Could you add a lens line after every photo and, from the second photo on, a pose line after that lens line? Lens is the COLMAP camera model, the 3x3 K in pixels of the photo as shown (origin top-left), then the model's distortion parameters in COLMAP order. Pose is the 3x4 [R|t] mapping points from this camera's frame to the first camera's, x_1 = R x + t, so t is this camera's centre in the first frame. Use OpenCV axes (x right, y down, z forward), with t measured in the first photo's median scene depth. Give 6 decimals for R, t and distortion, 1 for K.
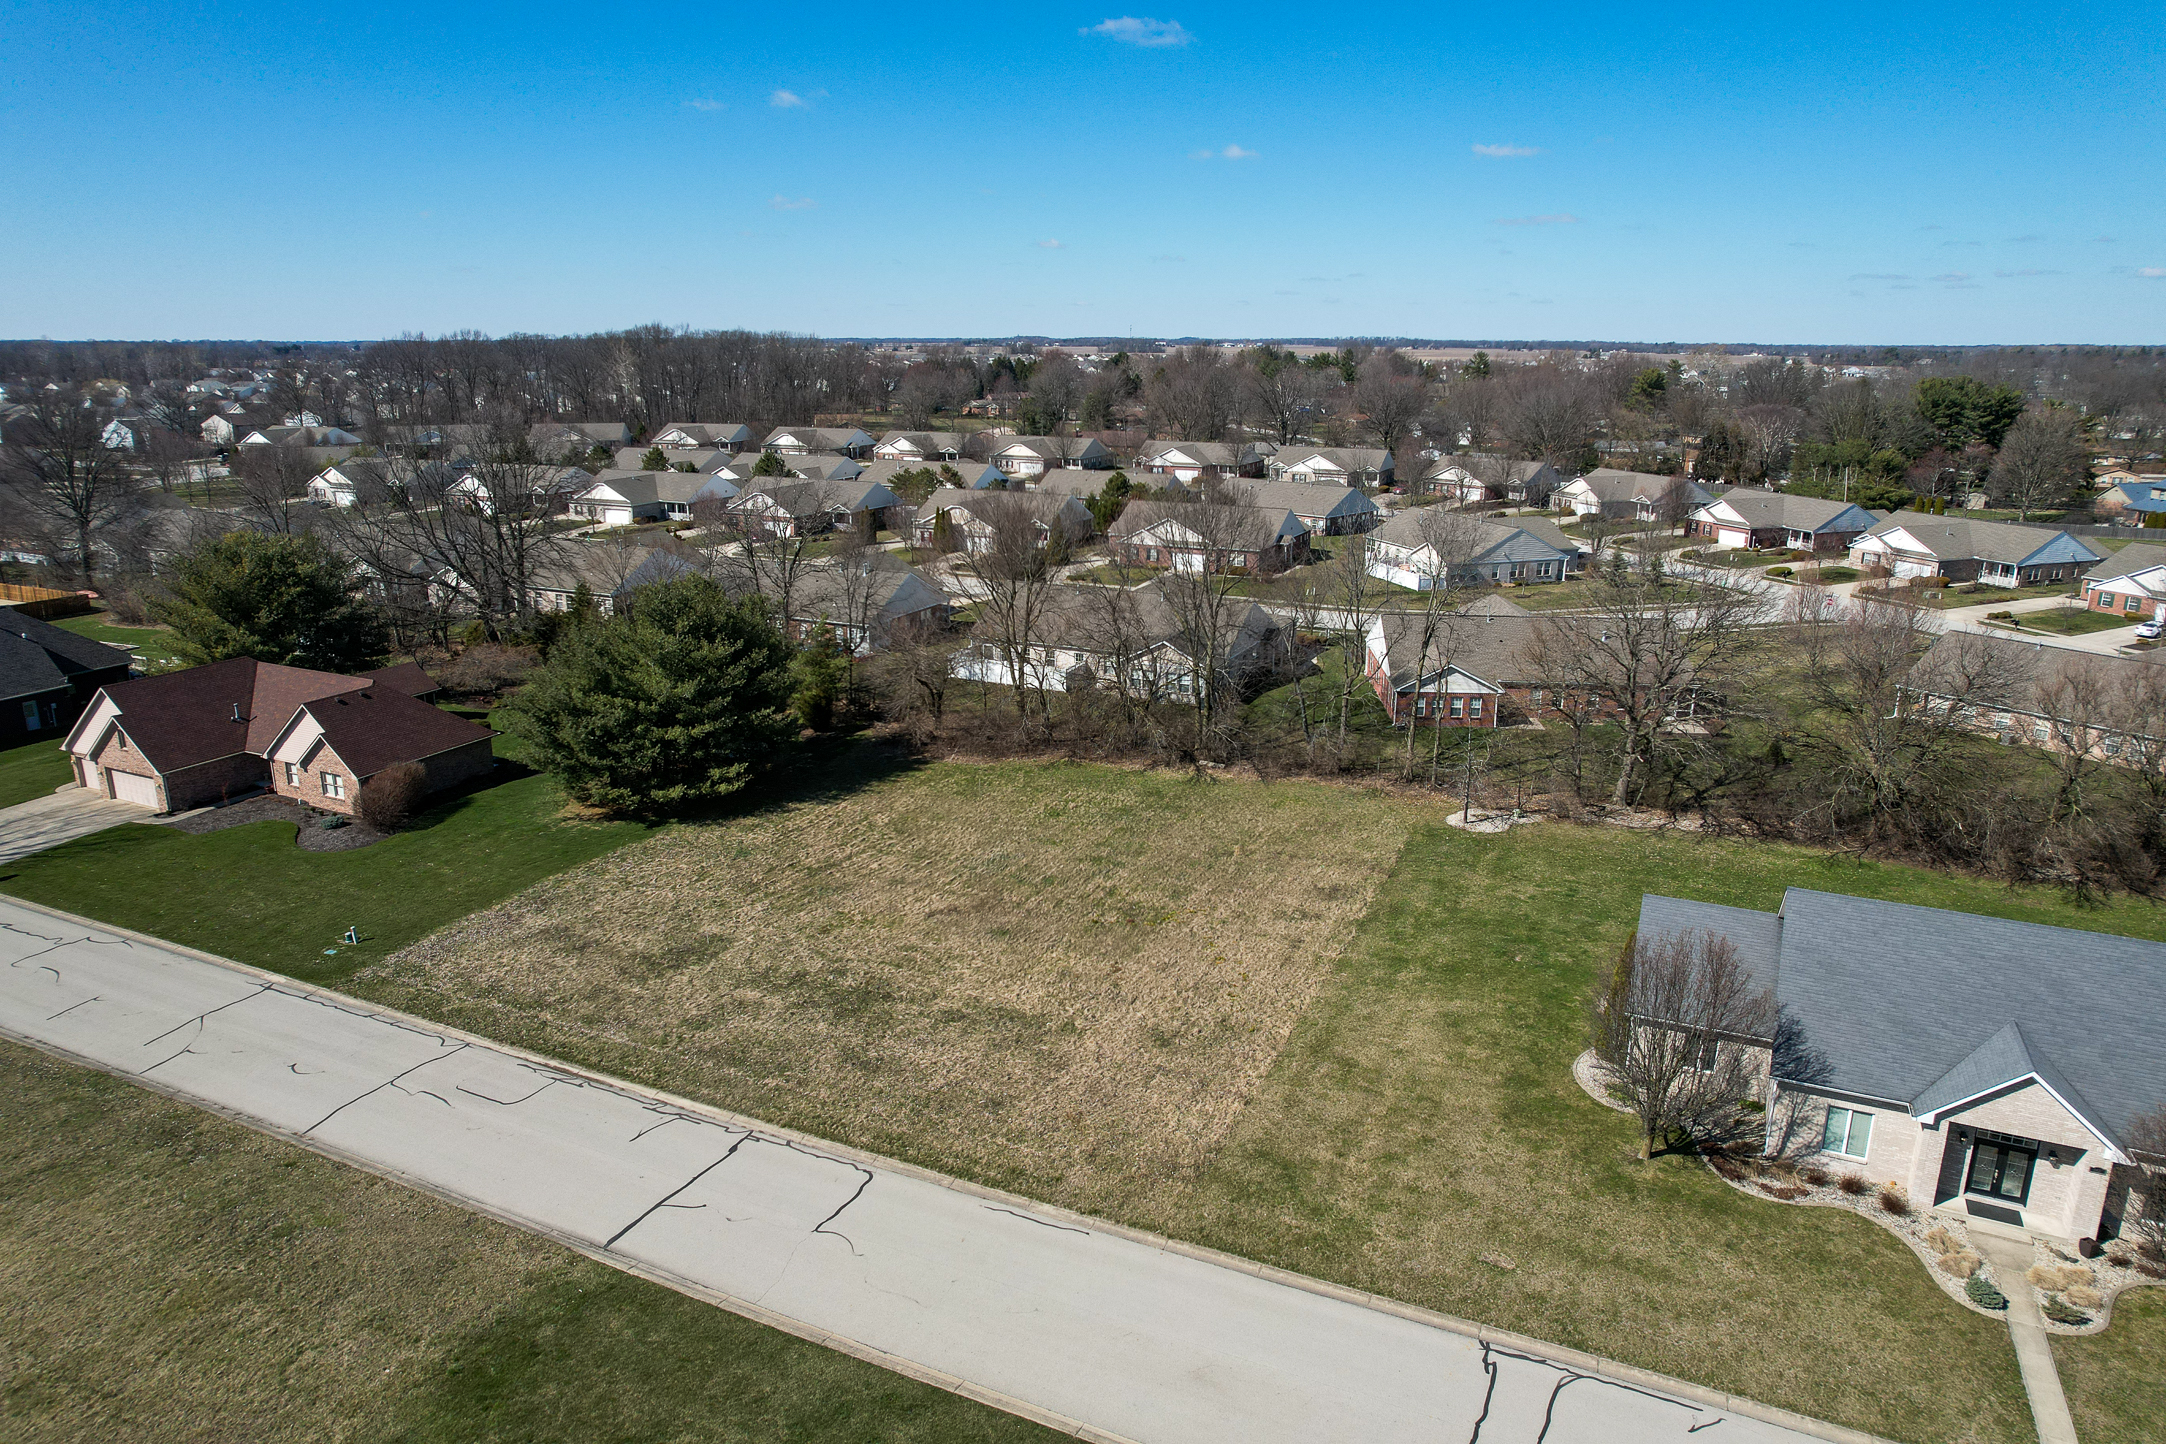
lens RADIAL K [[1378.4, 0, 1081.2], [0, 1378.4, 718.6], [0, 0, 1]] dist [-0.076023, 0.068583]
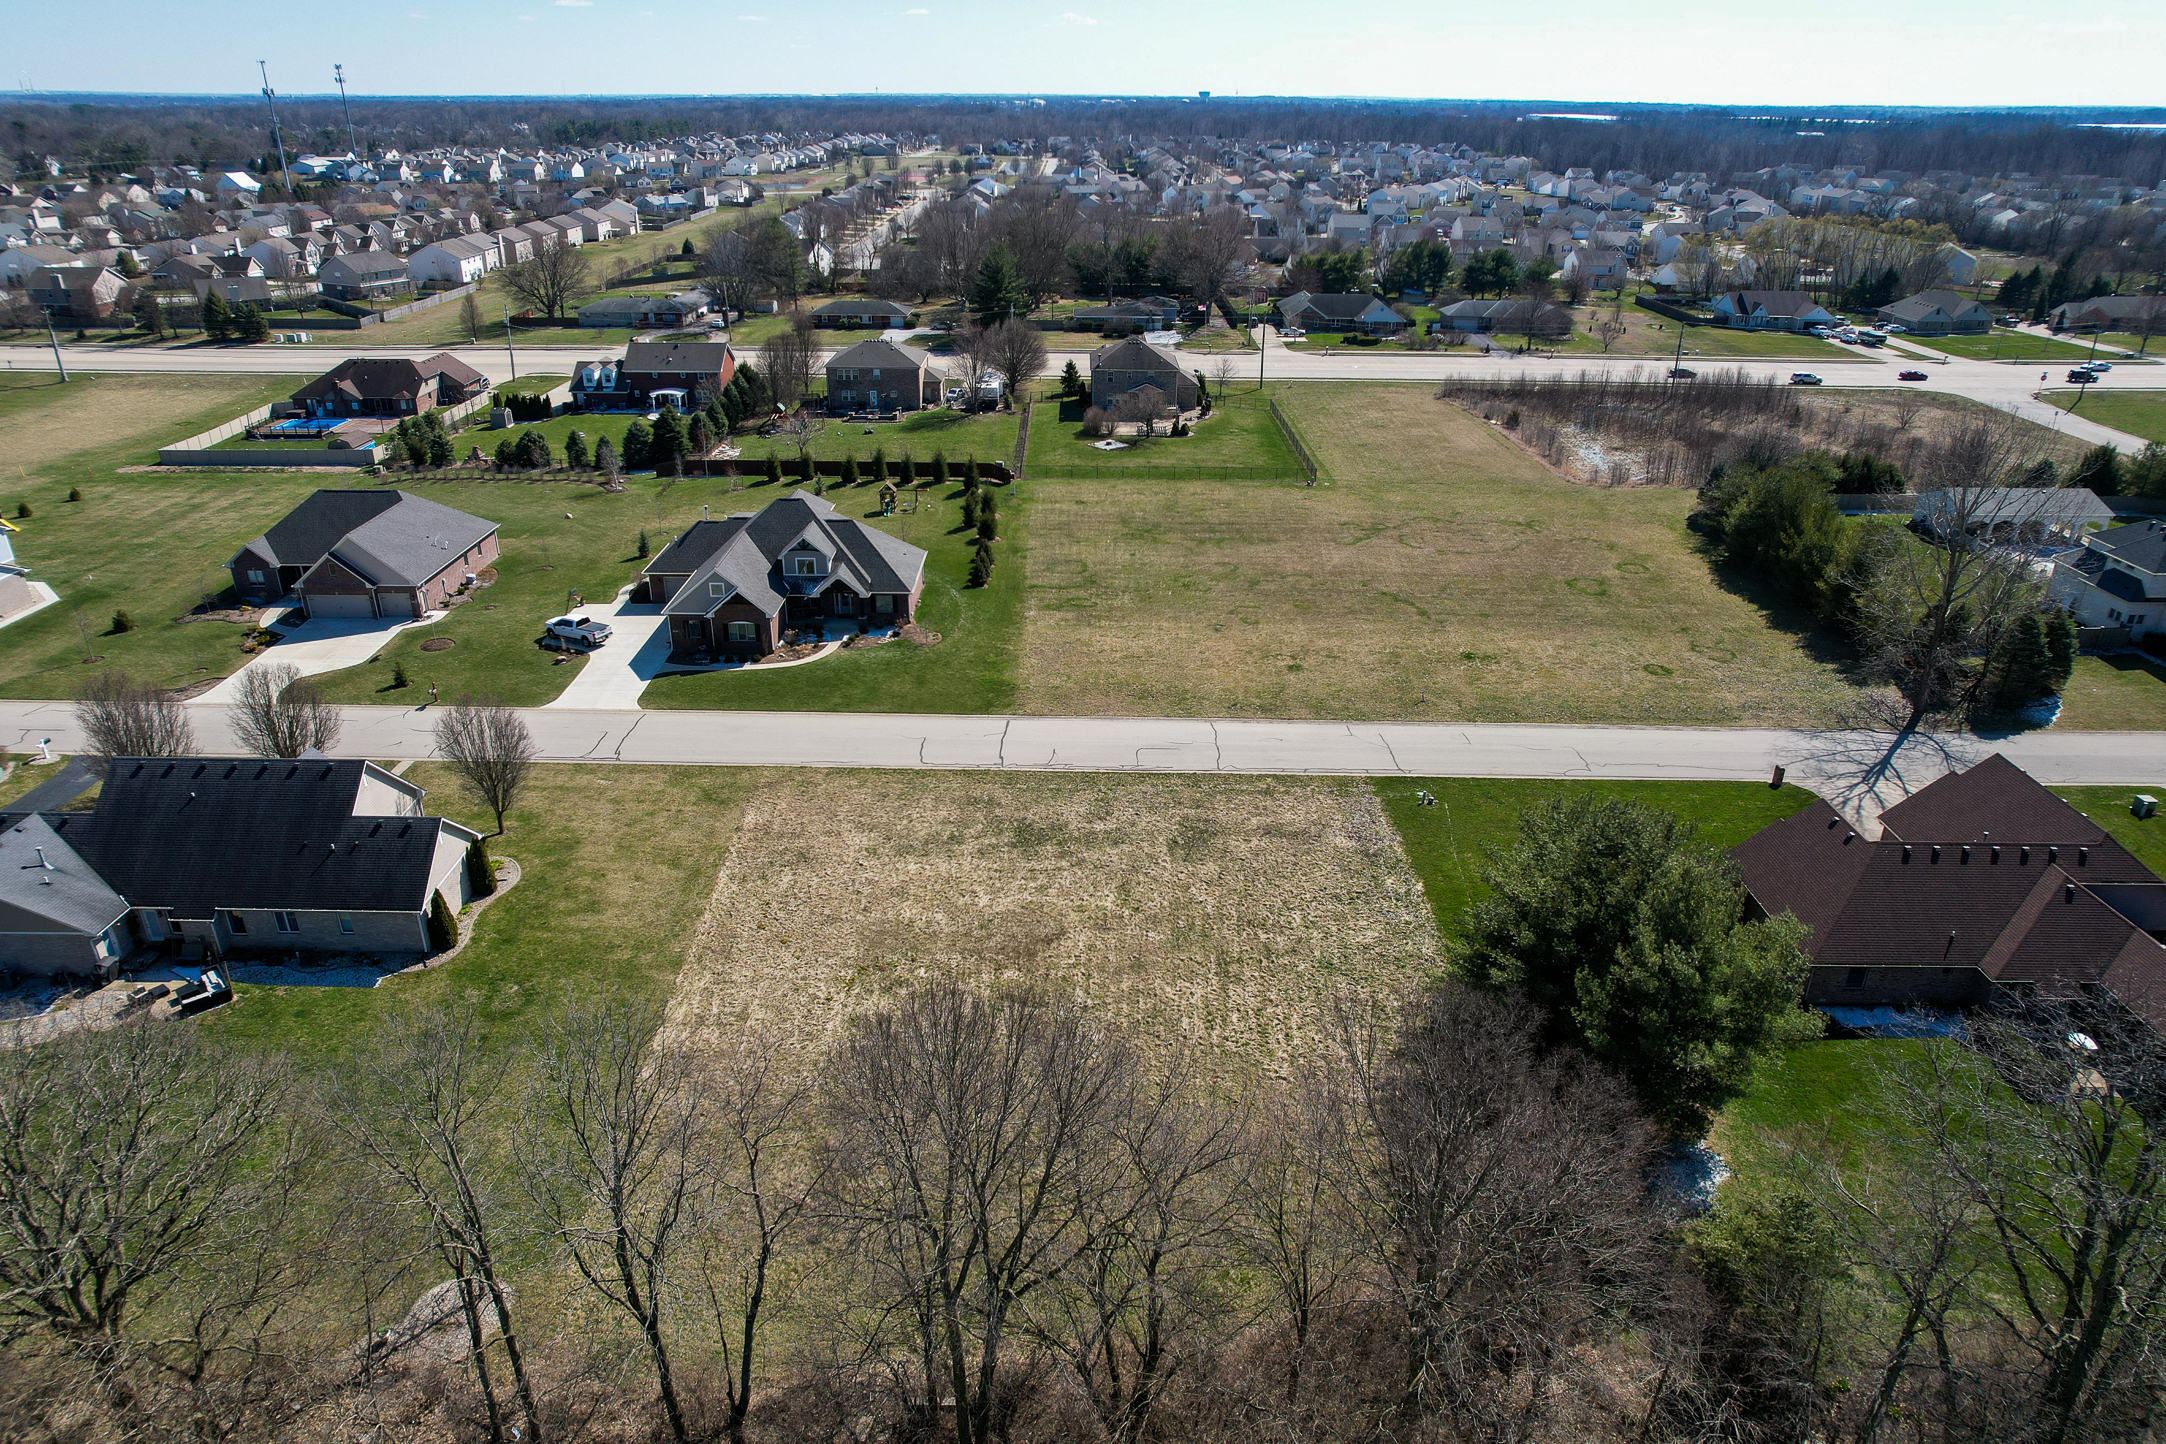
lens RADIAL K [[1382.9, 0, 1080.4], [0, 1382.9, 707.3], [0, 0, 1]] dist [-0.066466, 0.052685]
pose [[-0.906729, 0.164851, -0.388159, 0.247131], [-0.122108, 0.778372, 0.615814, -0.606874], [0.403650, 0.605774, -0.685642, 1.494303]]
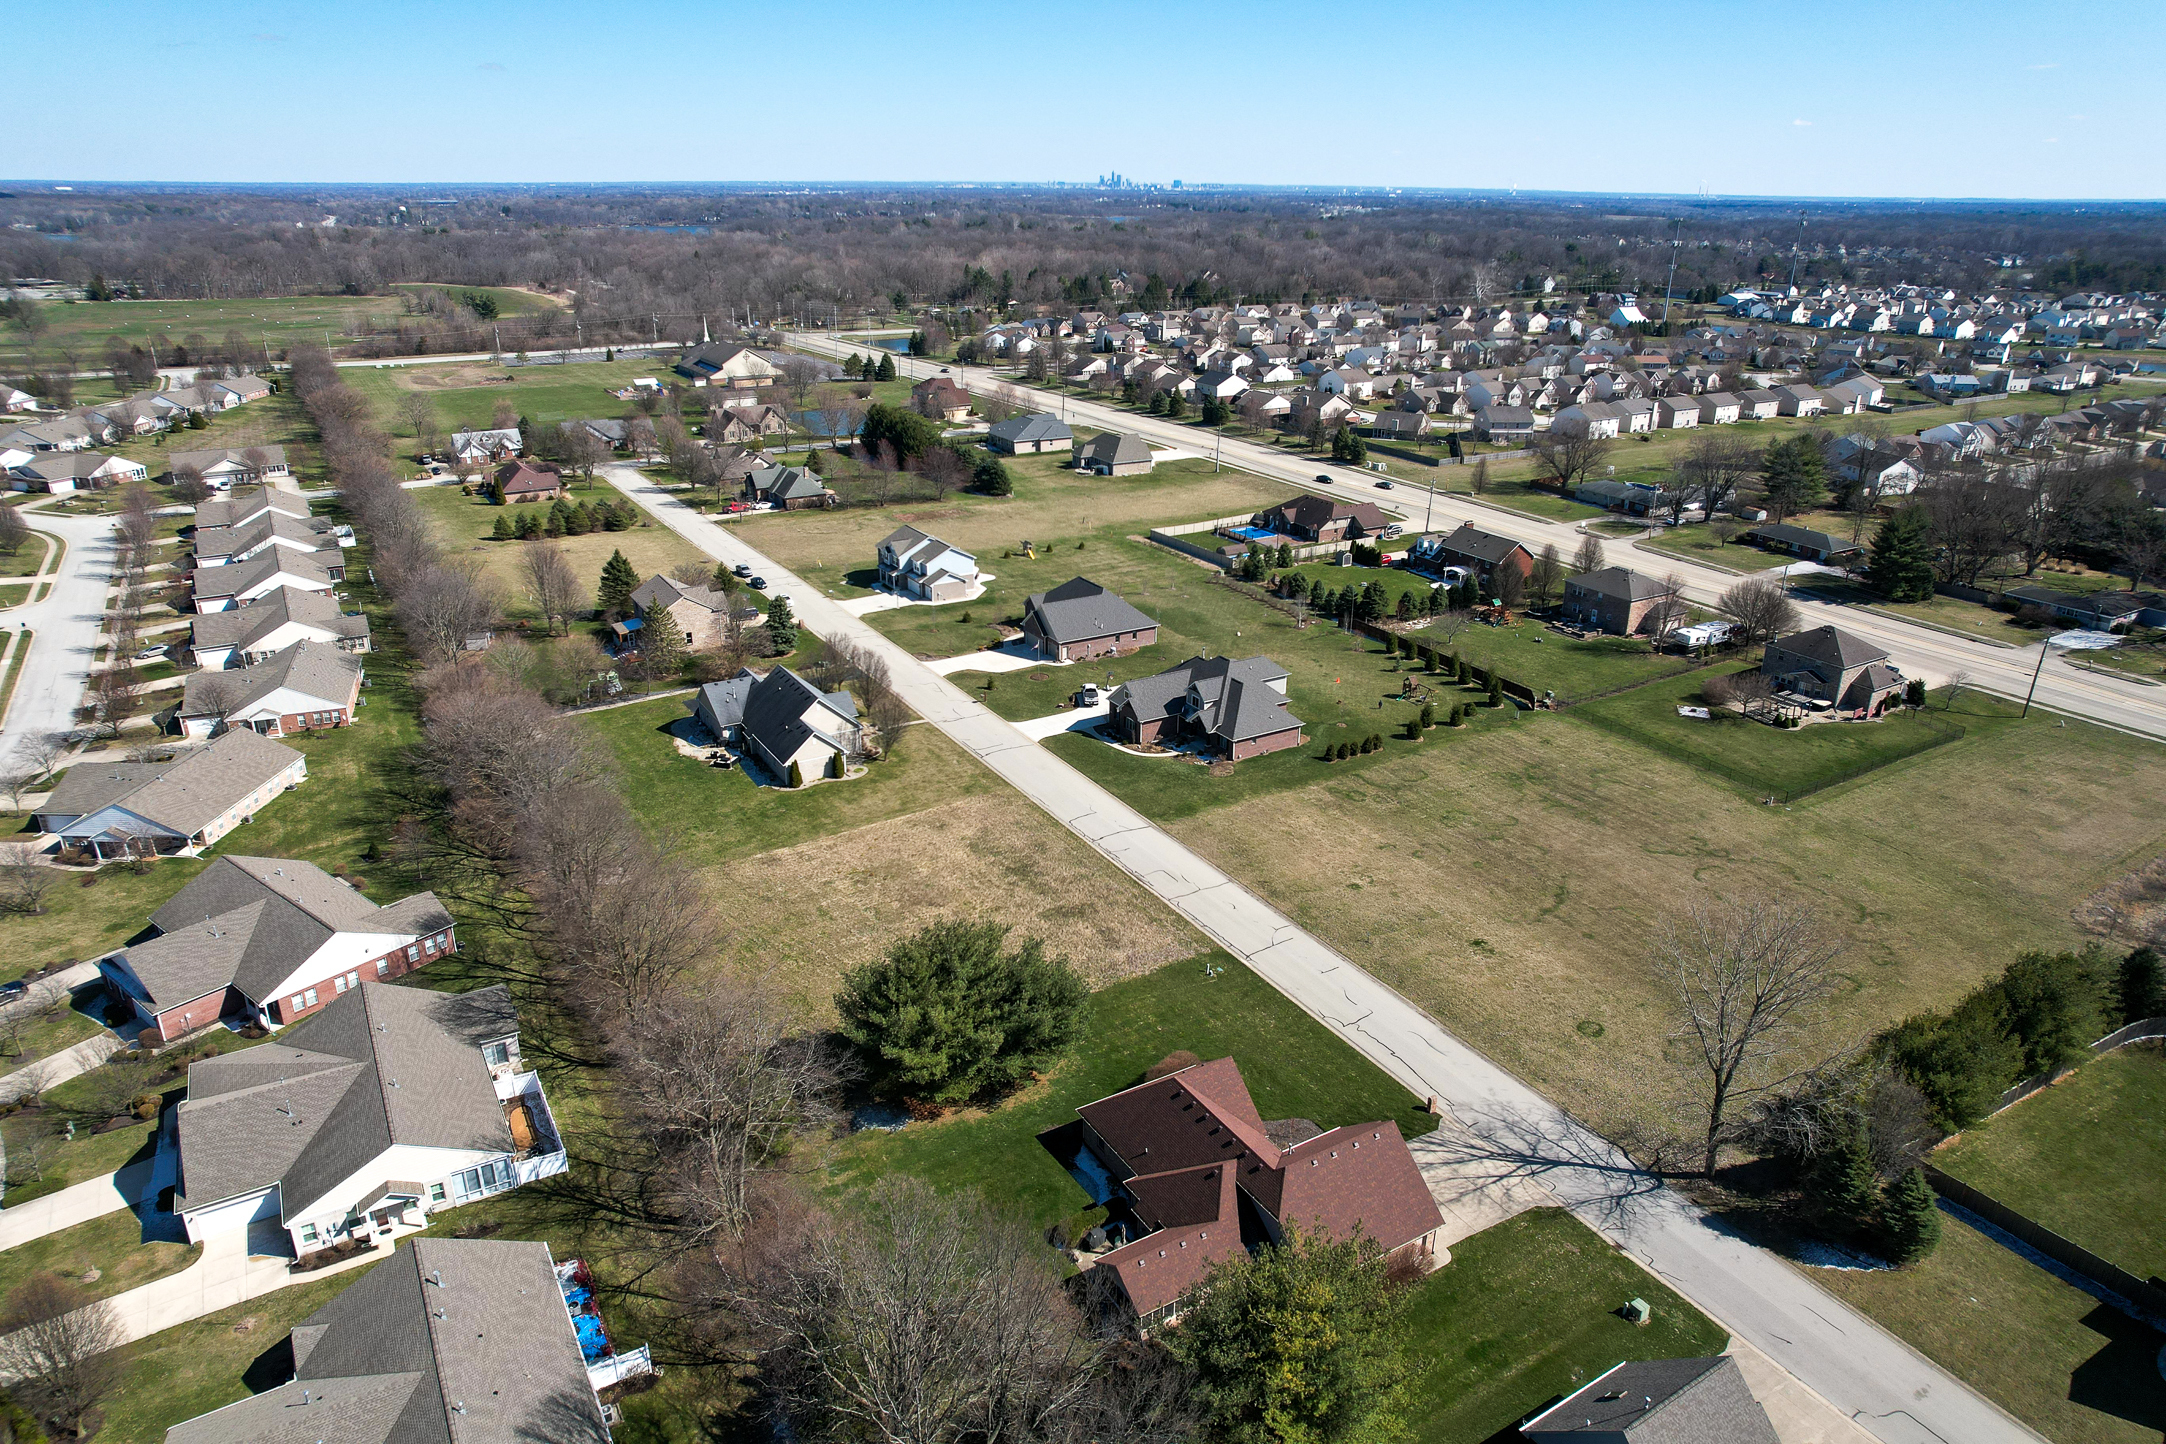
lens RADIAL K [[1382.9, 0, 1080.4], [0, 1382.9, 707.3], [0, 0, 1]] dist [-0.066466, 0.052685]
pose [[-0.831197, -0.208035, 0.515591, -1.111485], [0.138893, 0.820256, 0.554877, -1.042689], [-0.538350, 0.532824, -0.652899, 1.838189]]
